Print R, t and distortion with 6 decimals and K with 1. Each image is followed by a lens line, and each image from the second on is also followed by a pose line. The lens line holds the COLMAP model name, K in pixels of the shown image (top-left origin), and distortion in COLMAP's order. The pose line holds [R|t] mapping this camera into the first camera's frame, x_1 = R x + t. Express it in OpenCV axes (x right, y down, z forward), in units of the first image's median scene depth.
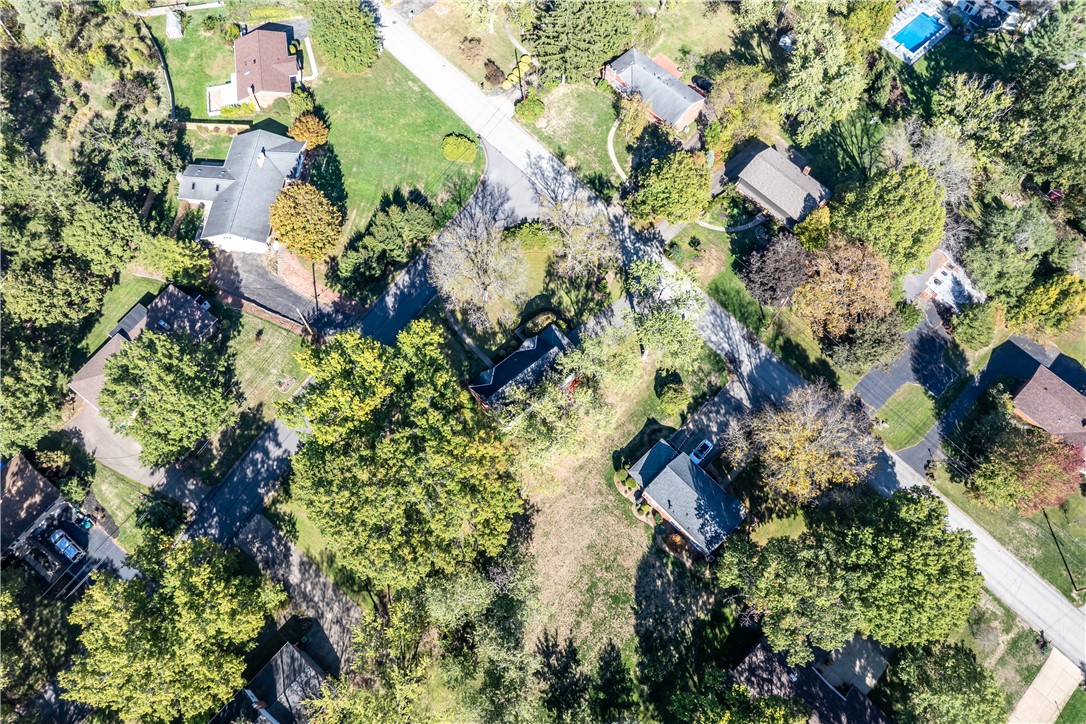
lens RADIAL K [[771.6, 0, 542.6], [0, 771.6, 368.7], [0, 0, 1]] dist [-0.018463, -0.000286]
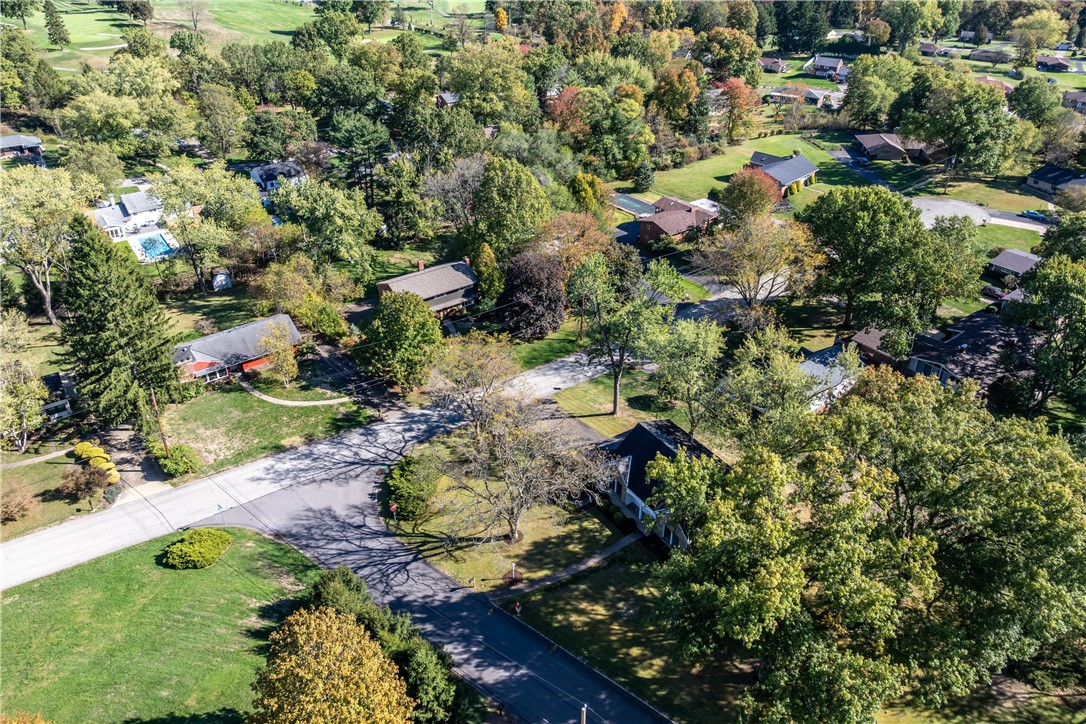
lens RADIAL K [[771.6, 0, 542.6], [0, 771.6, 368.7], [0, 0, 1]] dist [-0.018463, -0.000286]
pose [[0.127706, -0.542956, 0.829994, -0.510168], [0.910589, 0.395857, 0.118850, -0.198673], [-0.393089, 0.740606, 0.544963, 0.569104]]
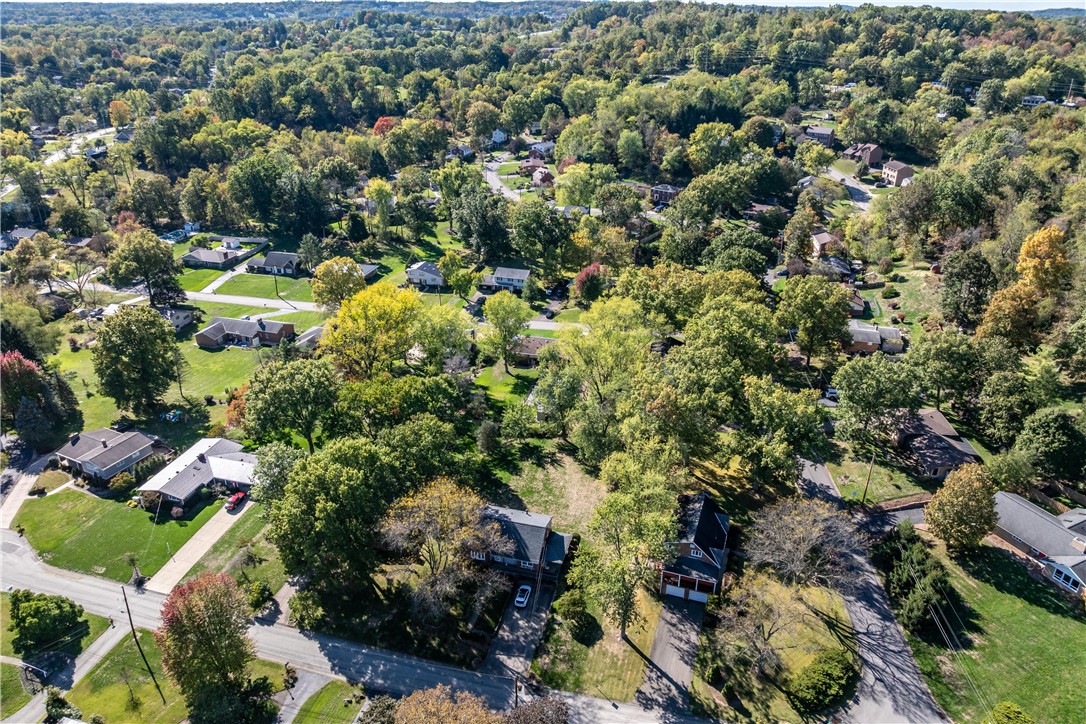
lens RADIAL K [[765.9, 0, 574.0], [0, 765.9, 362.6], [0, 0, 1]] dist [0.000782, 0.001856]
pose [[-0.839954, 0.212195, -0.499450, 0.565387], [-0.508300, 0.014634, 0.861056, -0.770912], [0.190021, 0.977118, 0.095566, 0.589632]]
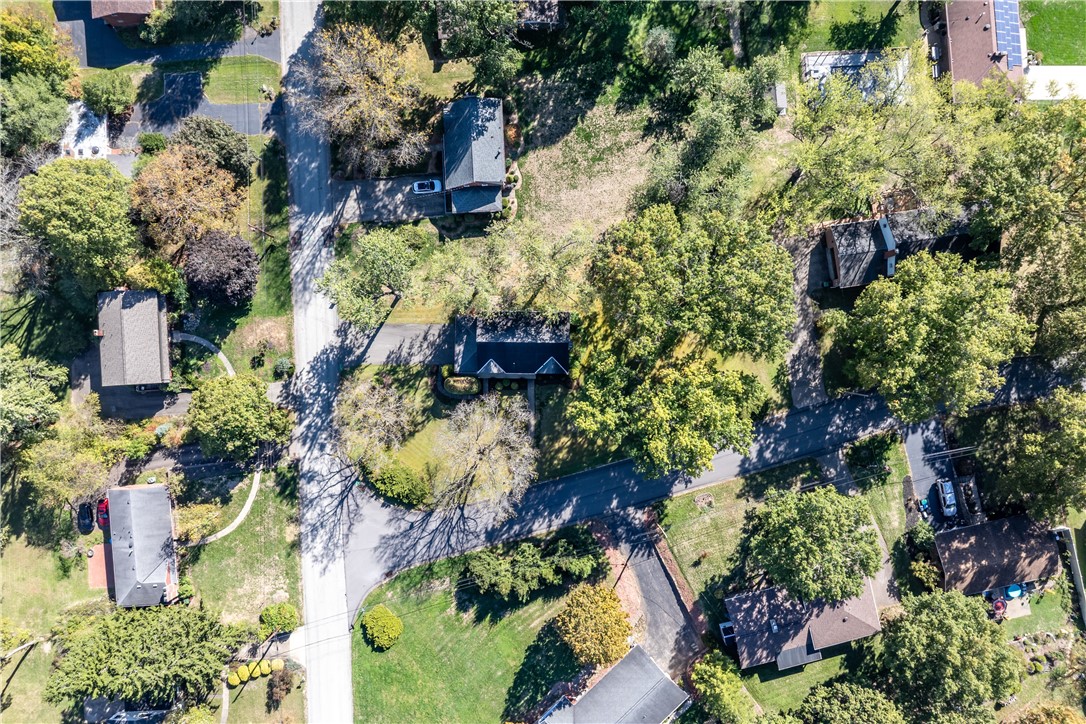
lens RADIAL K [[771.6, 0, 542.6], [0, 771.6, 368.7], [0, 0, 1]] dist [-0.018463, -0.000286]
pose [[-0.757506, -0.652745, -0.010414, -0.052527], [0.590176, -0.691541, 0.416490, -0.375447], [-0.279064, 0.309348, 0.909080, 0.106443]]
